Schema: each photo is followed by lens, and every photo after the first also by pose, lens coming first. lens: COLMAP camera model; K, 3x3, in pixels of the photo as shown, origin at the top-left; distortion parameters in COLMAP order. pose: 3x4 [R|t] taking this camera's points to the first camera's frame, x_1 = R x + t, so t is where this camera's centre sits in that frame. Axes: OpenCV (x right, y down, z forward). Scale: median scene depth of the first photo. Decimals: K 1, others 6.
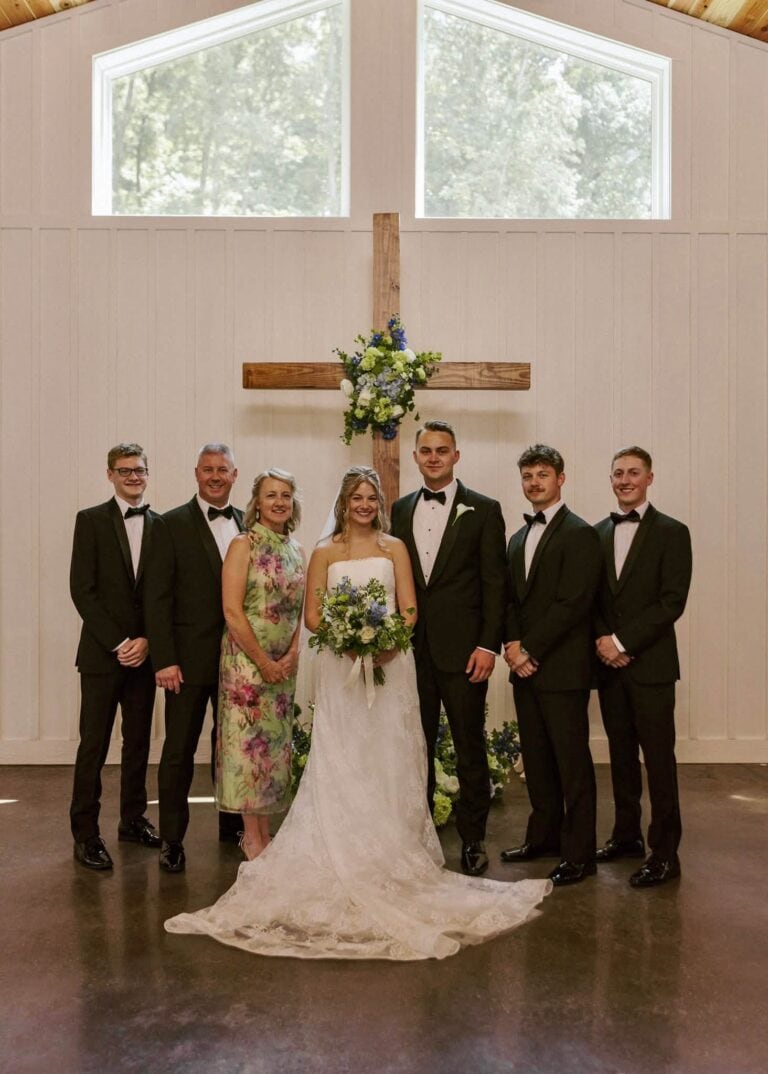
lens RADIAL K [[4362.1, 0, 384.0], [0, 4362.1, 537.3], [0, 0, 1]] dist [-0.917438, 0.000000]
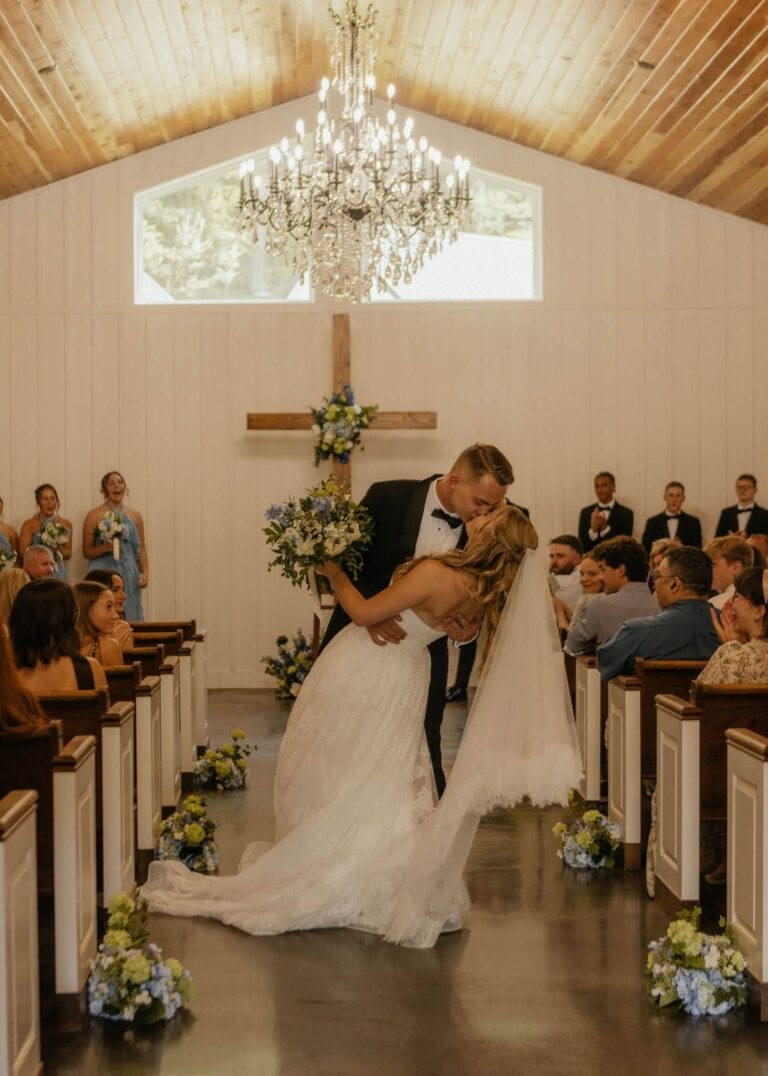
lens RADIAL K [[4370.2, 0, 386.2], [0, 4370.2, 537.5], [0, 0, 1]] dist [-0.917438, 0.000000]
pose [[0.999917, -0.007269, 0.010655, -0.000591], [0.007257, 0.999973, 0.001124, 0.001792], [-0.010663, -0.001046, 0.999943, -0.532698]]
